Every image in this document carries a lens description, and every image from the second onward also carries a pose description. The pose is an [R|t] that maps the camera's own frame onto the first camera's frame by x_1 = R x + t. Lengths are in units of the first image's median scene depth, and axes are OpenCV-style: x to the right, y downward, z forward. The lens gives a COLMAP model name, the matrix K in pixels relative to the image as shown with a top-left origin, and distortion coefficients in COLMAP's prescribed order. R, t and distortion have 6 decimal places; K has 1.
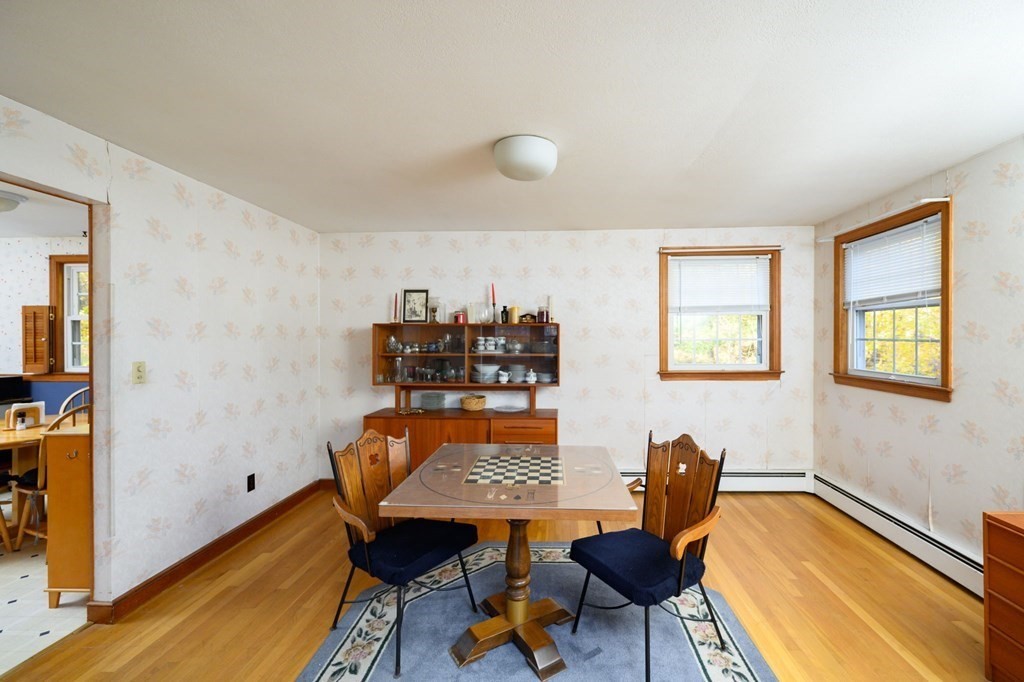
lens RADIAL K [[474.6, 0, 548.4], [0, 474.6, 338.0], [0, 0, 1]] dist [-0.002865, -0.000111]
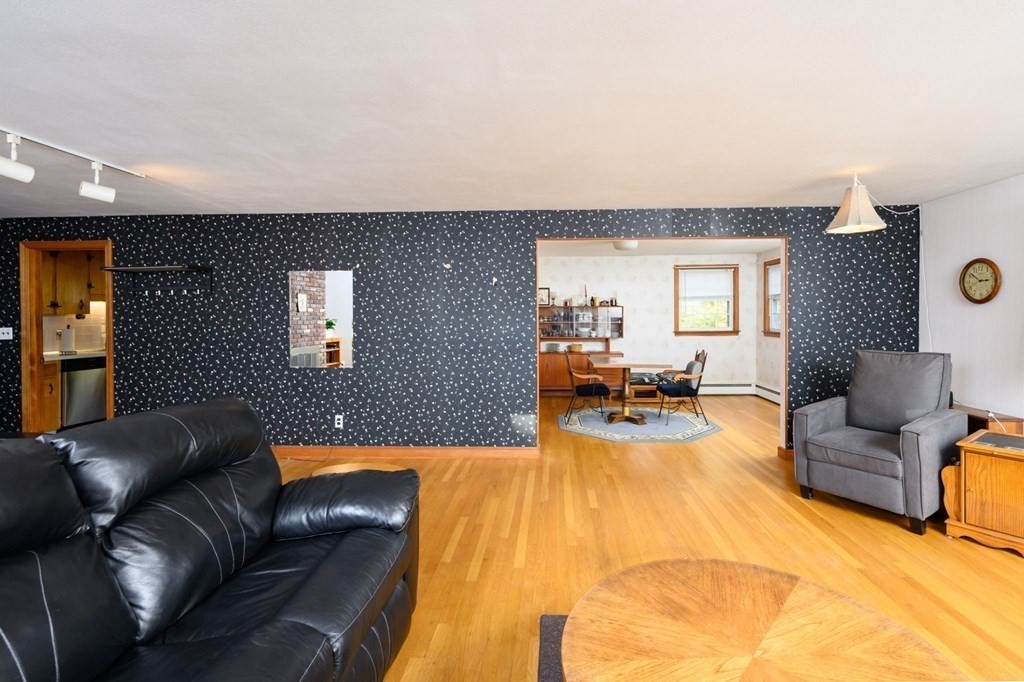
lens RADIAL K [[474.6, 0, 546.7], [0, 474.6, 317.6], [0, 0, 1]] dist [-0.002865, -0.000111]
pose [[0.999904, -0.001432, -0.013752, -0.247191], [0.001500, 0.999986, 0.004977, 0.006959], [0.013745, -0.004997, 0.999893, -0.892101]]
